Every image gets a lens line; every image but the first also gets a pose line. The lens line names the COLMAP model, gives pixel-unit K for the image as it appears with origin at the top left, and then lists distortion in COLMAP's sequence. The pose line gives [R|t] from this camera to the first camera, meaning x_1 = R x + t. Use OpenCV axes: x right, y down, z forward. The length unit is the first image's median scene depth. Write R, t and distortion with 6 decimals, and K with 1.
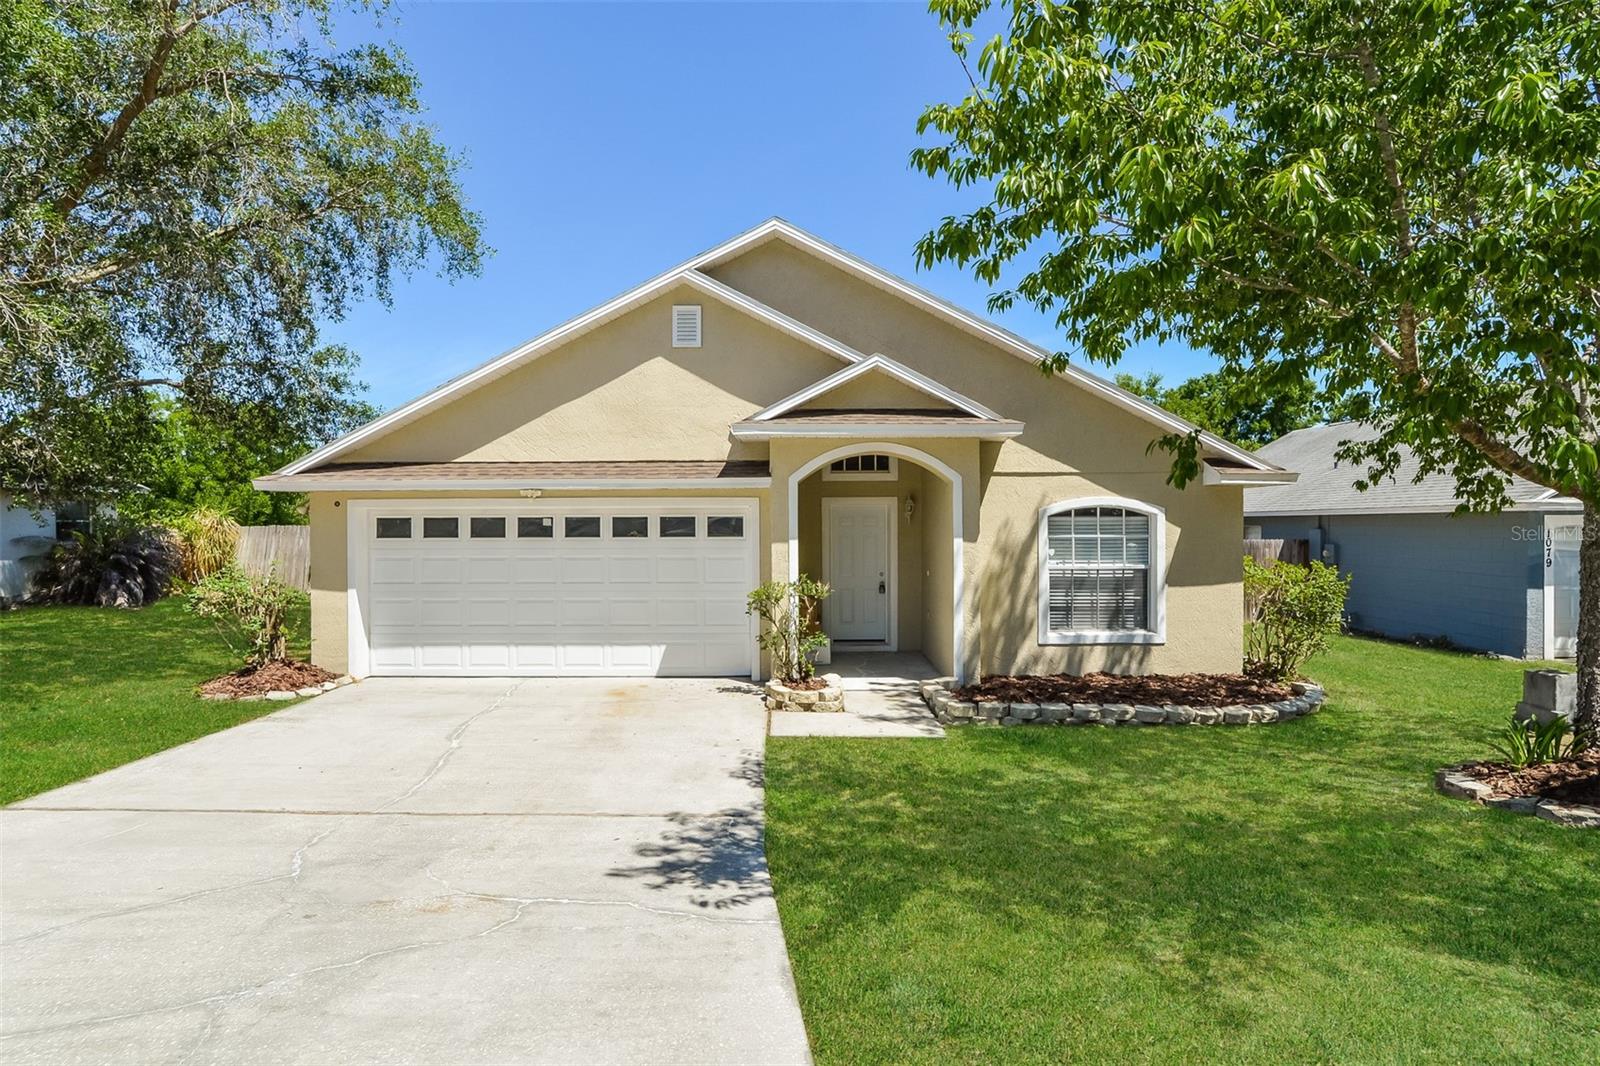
lens RADIAL K [[741.8, 0, 806.9], [0, 741.8, 533.4], [0, 0, 1]] dist [-0.030735, 0.009323]
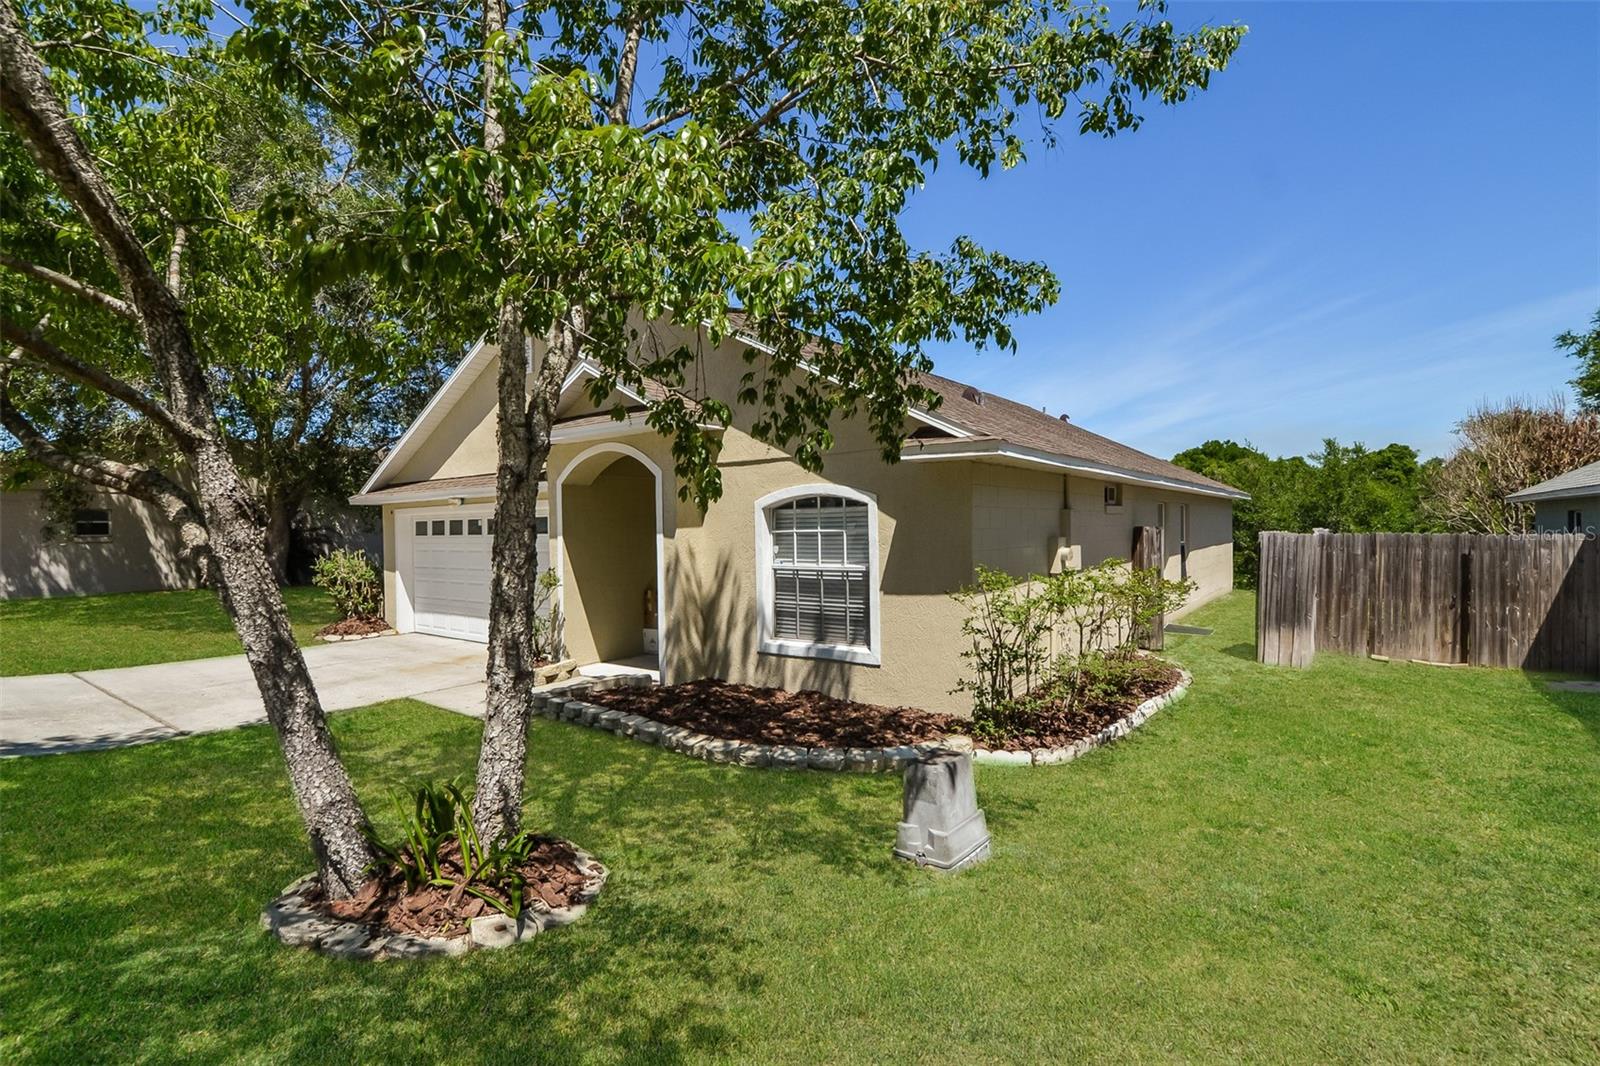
lens RADIAL K [[741.8, 0, 806.9], [0, 741.8, 533.4], [0, 0, 1]] dist [-0.030735, 0.009323]
pose [[0.806824, -0.005121, -0.590770, 0.920497], [0.006570, 0.999978, 0.000304, 0.006860], [0.590756, -0.004126, 0.806840, 0.315079]]
